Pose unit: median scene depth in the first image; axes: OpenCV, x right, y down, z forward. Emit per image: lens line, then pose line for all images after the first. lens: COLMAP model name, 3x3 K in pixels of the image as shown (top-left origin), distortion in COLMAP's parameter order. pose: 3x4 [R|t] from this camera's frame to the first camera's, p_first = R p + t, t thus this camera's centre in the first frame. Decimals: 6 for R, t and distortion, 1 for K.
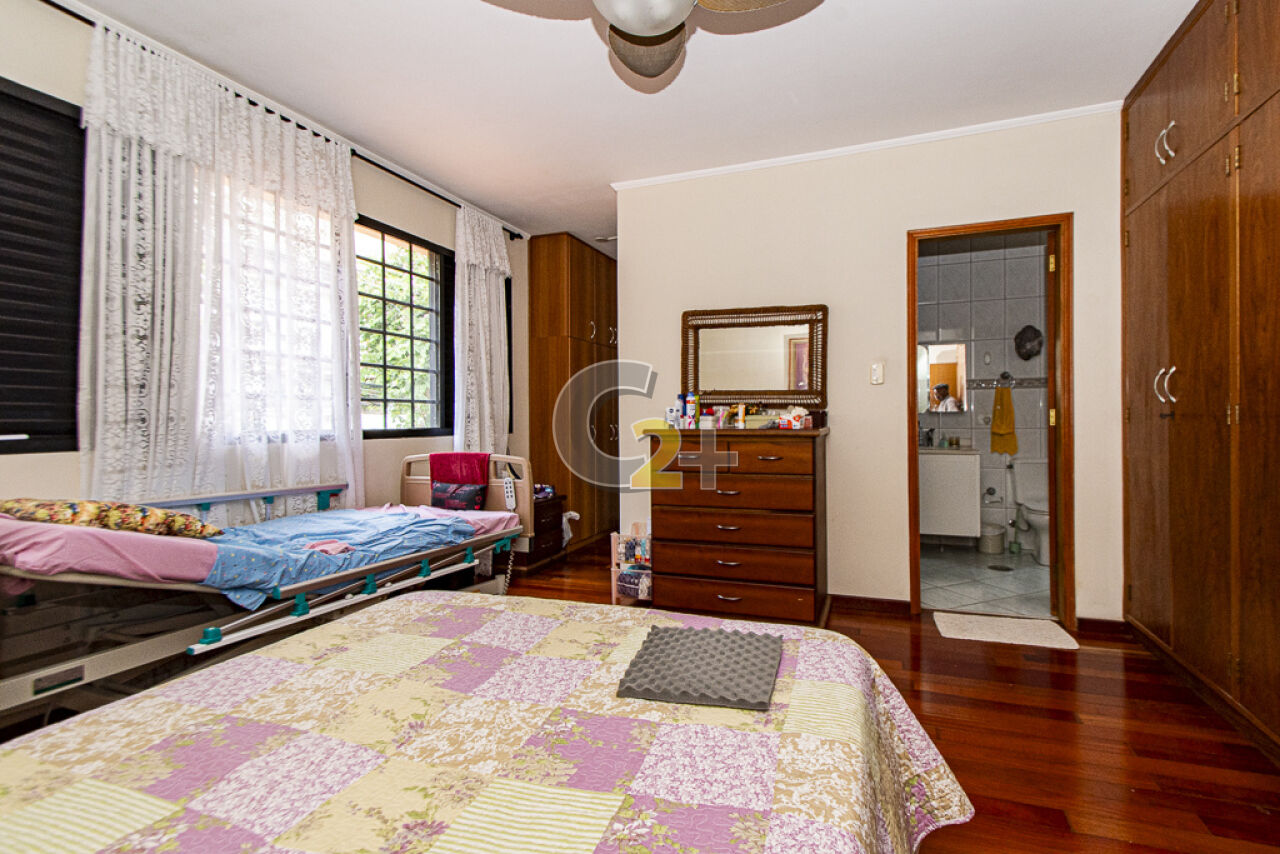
lens RADIAL K [[694.1, 0, 639.3], [0, 694.1, 418.5], [0, 0, 1]] dist [0.001979, 0.000446]
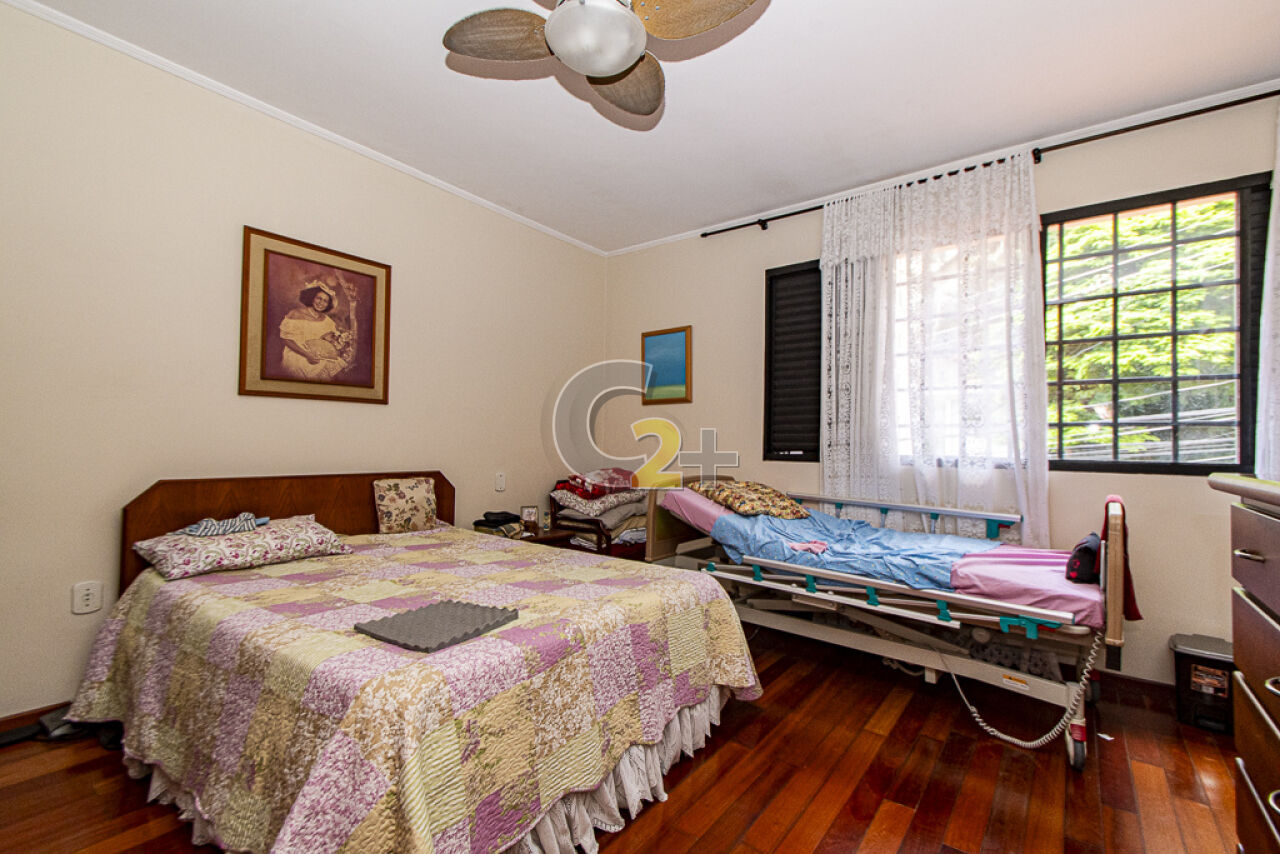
lens RADIAL K [[534.3, 0, 640.1], [0, 534.3, 432.9], [0, 0, 1]] dist [-0.000277, 0.000036]
pose [[-0.336400, -0.021852, -0.941466, 0.459909], [-0.019208, 0.999682, -0.016340, 0.004382], [0.941523, 0.012587, -0.336712, 0.850917]]
